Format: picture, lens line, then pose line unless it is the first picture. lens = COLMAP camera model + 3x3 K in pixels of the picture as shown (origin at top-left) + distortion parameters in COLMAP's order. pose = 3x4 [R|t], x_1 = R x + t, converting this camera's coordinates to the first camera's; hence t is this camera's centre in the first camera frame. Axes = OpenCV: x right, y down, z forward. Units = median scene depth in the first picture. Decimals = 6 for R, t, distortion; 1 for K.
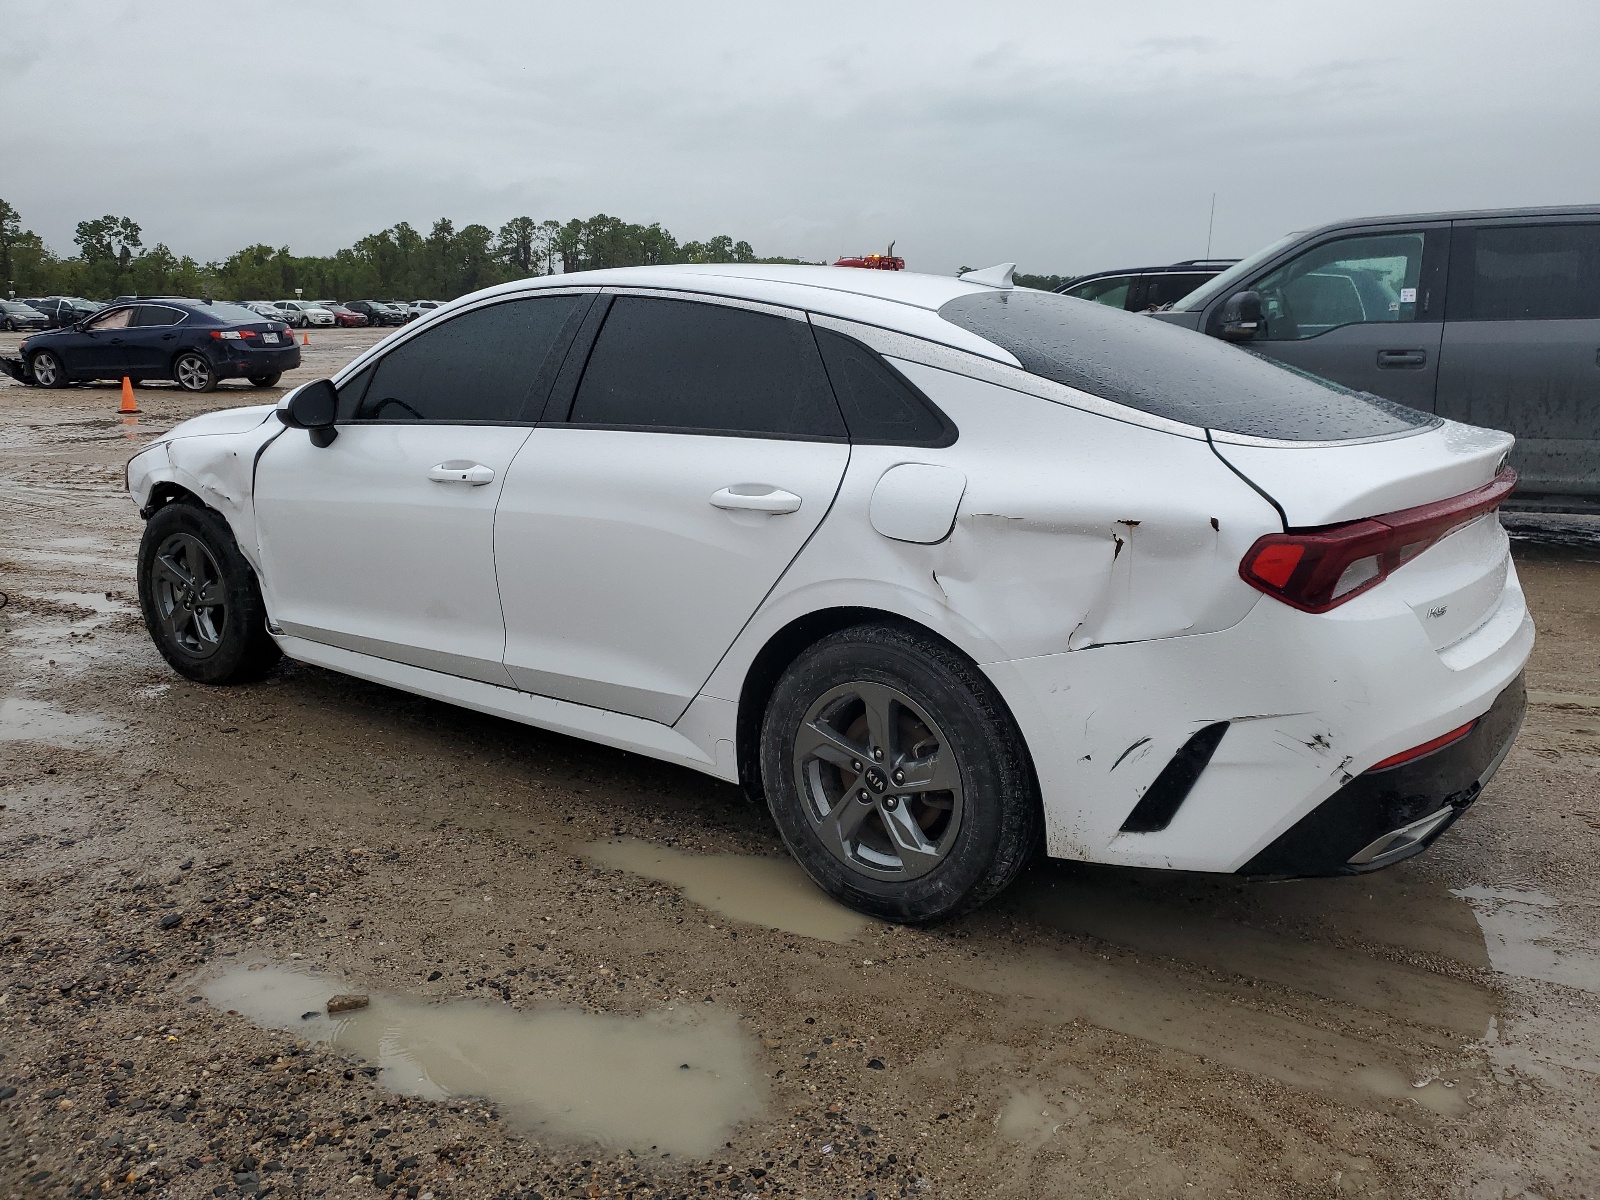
lens RADIAL K [[1217.4, 0, 812.4], [0, 1217.4, 592.1], [0, 0, 1]] dist [-0.006104, 0.024650]
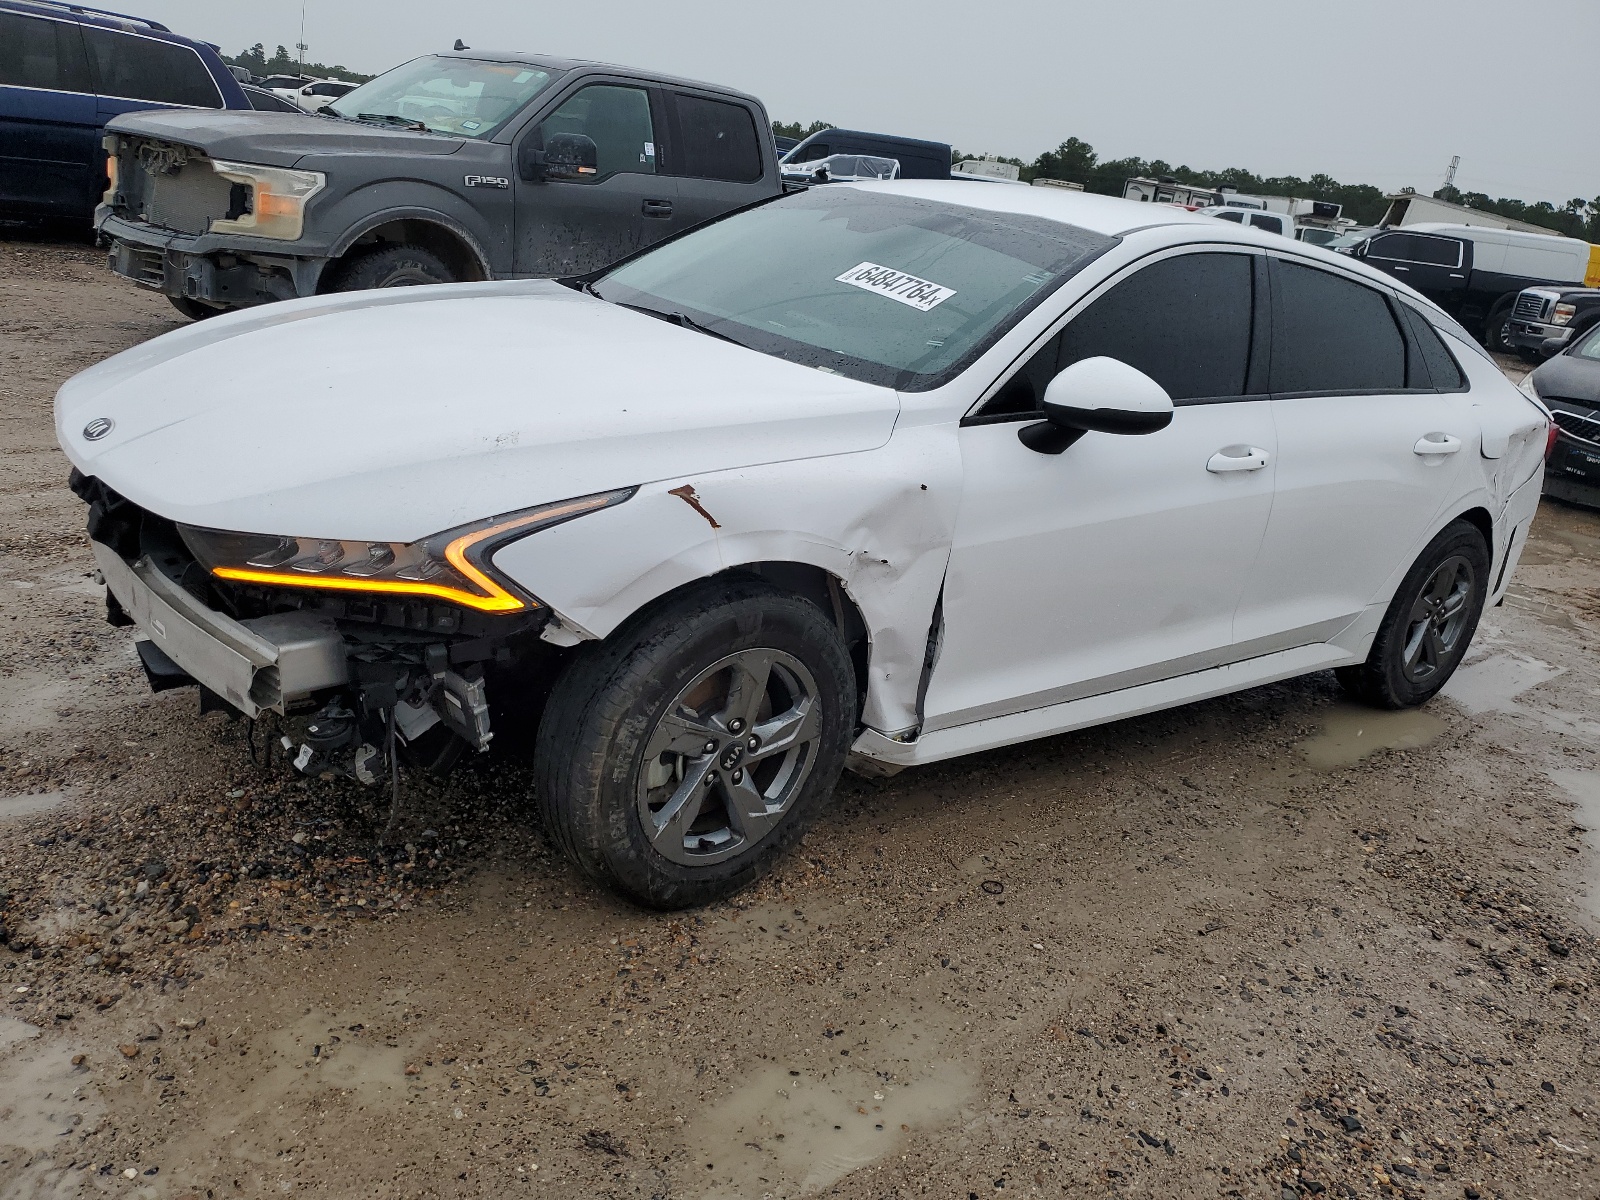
lens RADIAL K [[1217.4, 0, 803.7], [0, 1217.4, 612.3], [0, 0, 1]] dist [-0.006104, 0.024650]
pose [[0.303612, -0.284994, 0.909174, -1.462370], [0.079035, 0.958462, 0.274051, -0.308249], [-0.949512, -0.011349, 0.313525, 1.196685]]
